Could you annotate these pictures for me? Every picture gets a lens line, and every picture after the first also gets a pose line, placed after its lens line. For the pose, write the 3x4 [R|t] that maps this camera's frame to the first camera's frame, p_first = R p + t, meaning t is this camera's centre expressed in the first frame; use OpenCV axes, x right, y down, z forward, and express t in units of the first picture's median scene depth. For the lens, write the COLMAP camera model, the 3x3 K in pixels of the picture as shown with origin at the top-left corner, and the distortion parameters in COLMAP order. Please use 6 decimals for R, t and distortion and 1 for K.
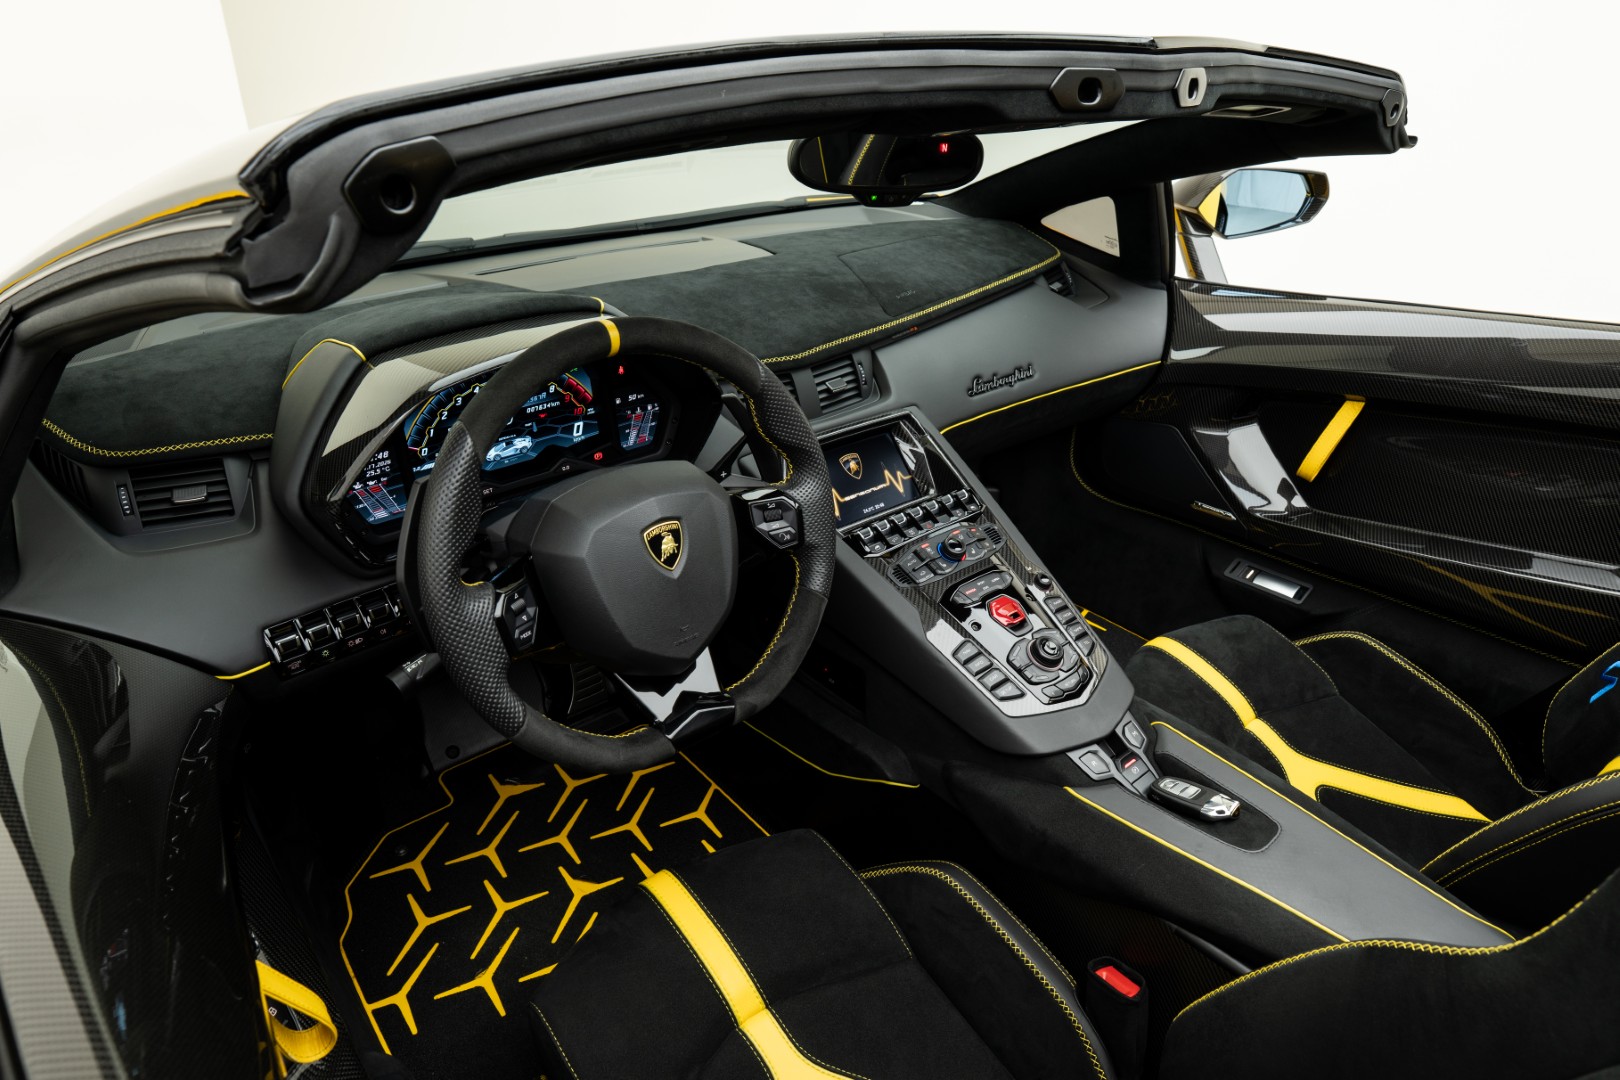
lens RADIAL K [[1047.6, 0, 810.0], [0, 1047.6, 540.0], [0, 0, 1]] dist [-0.068517, 0.003523]
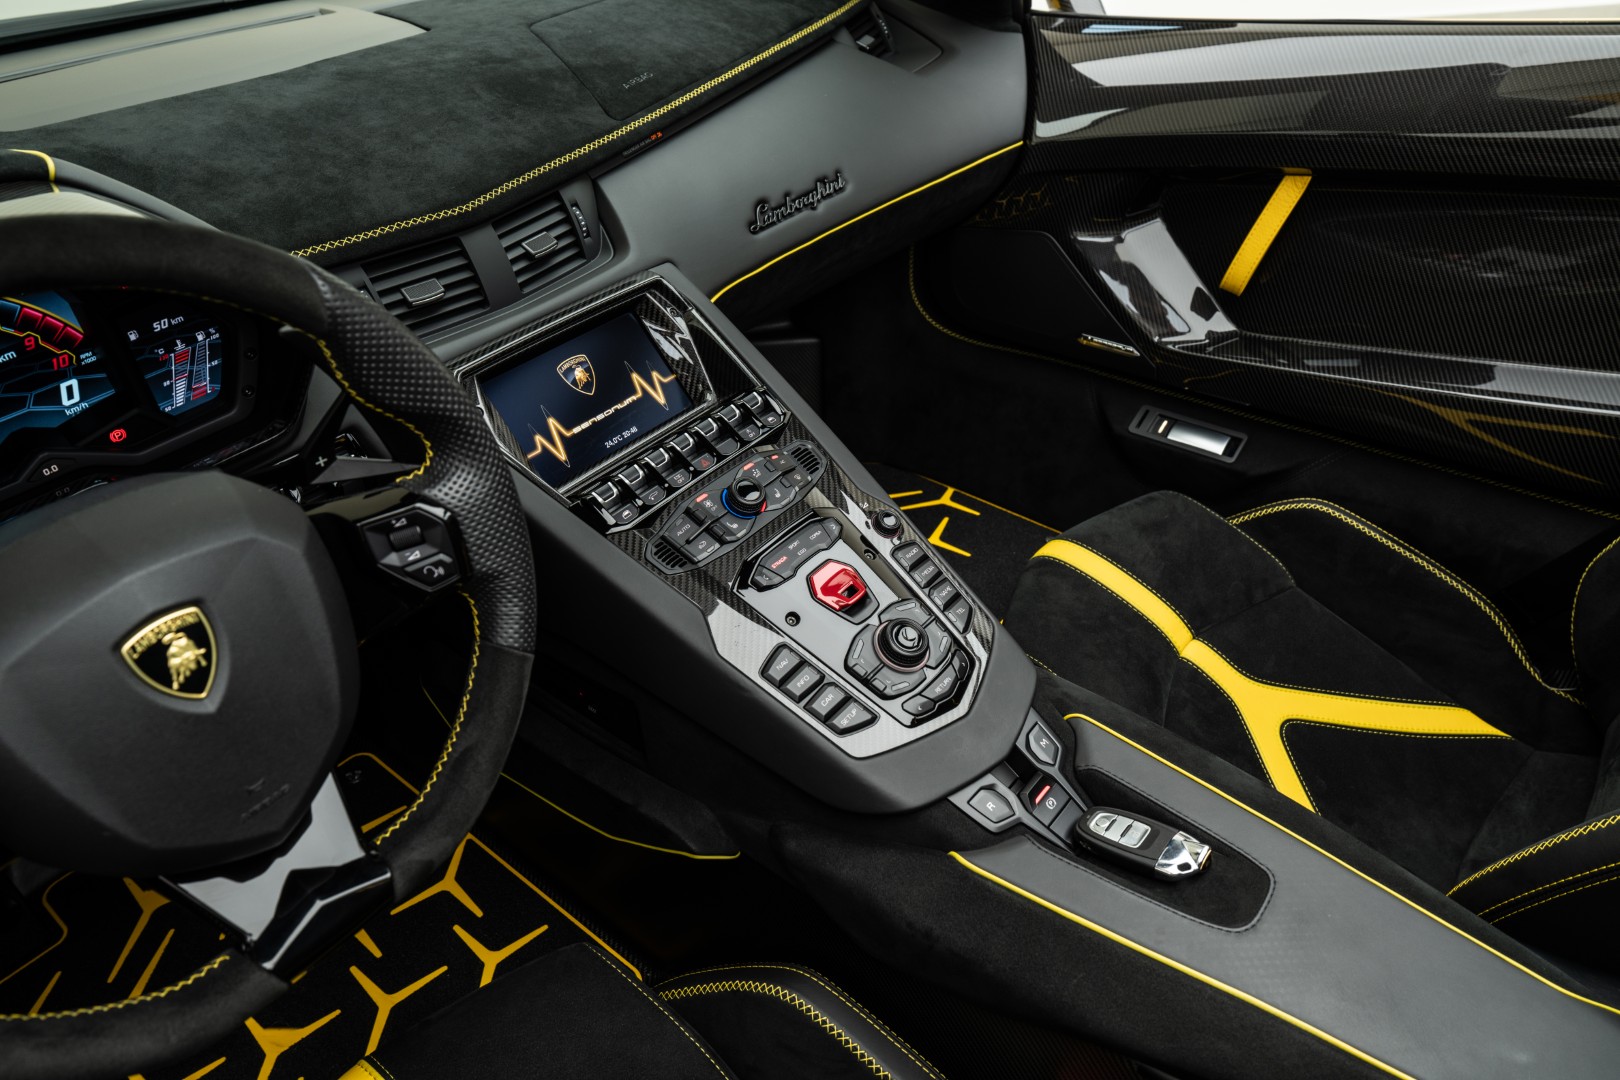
lens RADIAL K [[1194.5, 0, 808.3], [0, 1194.5, 557.7], [0, 0, 1]] dist [-0.031628, 0.057552]
pose [[0.981939, -0.139810, 0.127471, 0.073841], [0.115910, 0.977045, 0.178739, -0.080470], [-0.149535, -0.160735, 0.975604, 0.262681]]
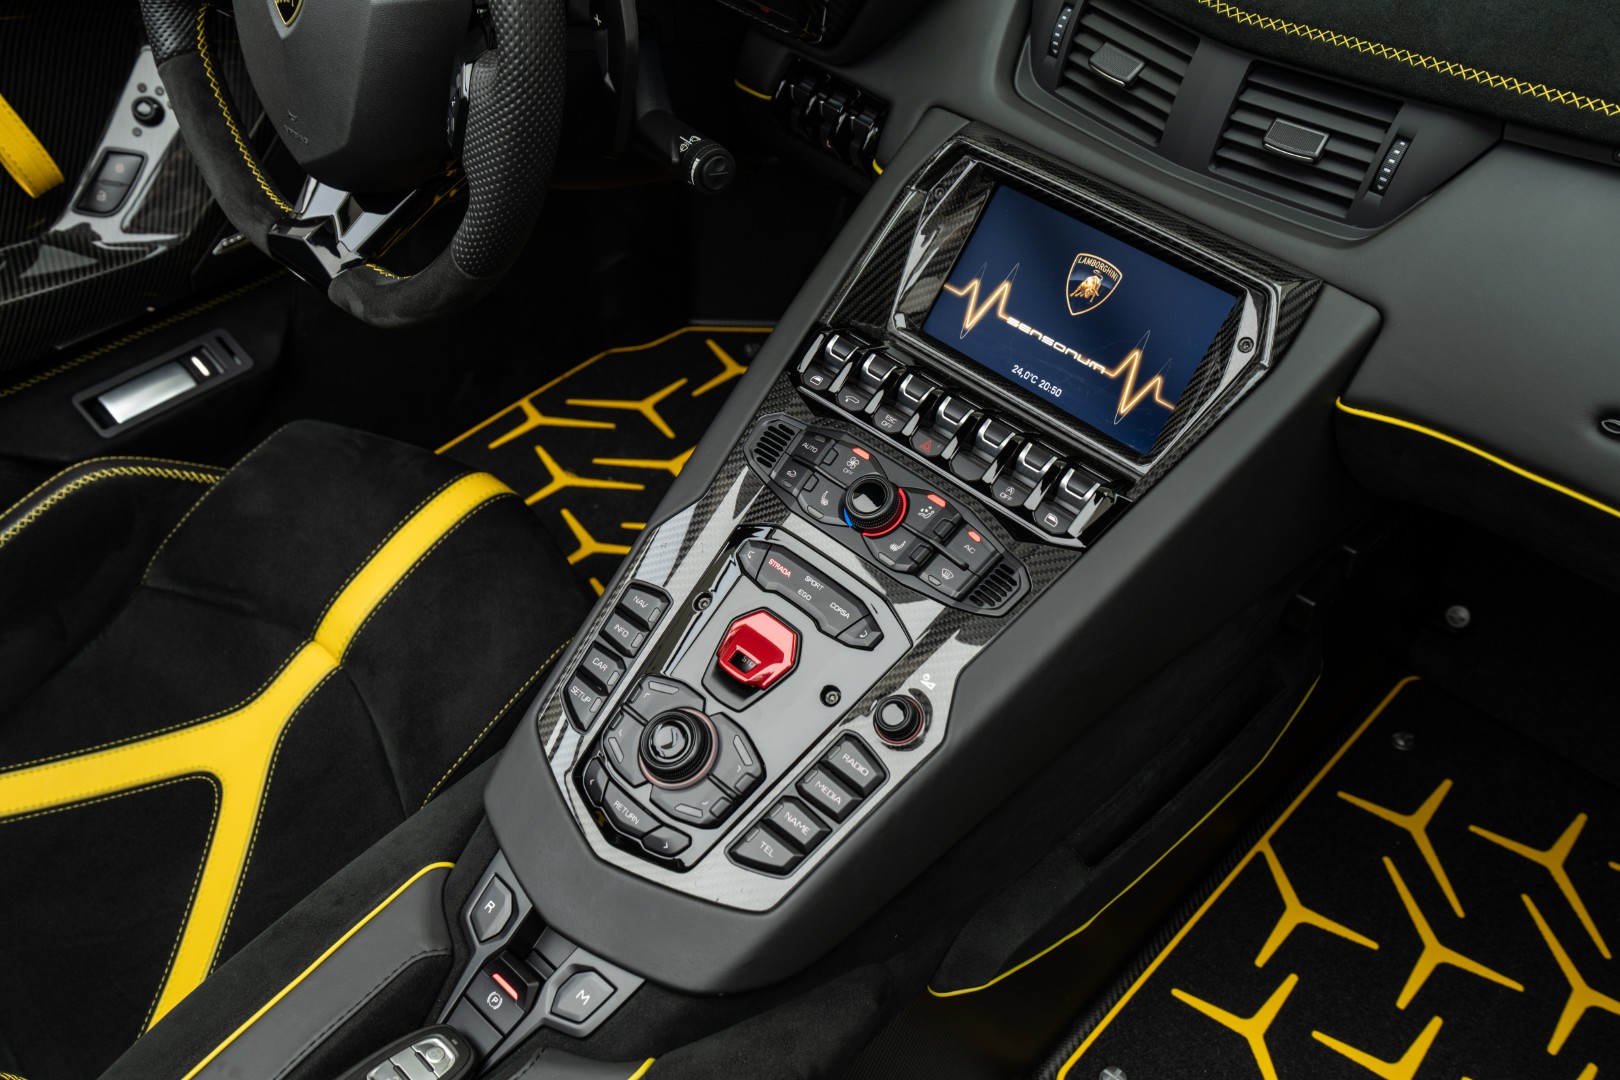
lens RADIAL K [[1622.2, 0, 810.0], [0, 1622.2, 540.0], [0, 0, 1]] dist [0.089378, -0.001047]
pose [[0.078594, 0.689256, -0.720242, 0.638424], [-0.435090, 0.673753, 0.597289, -0.380097], [0.896950, 0.266427, 0.352841, 0.720910]]
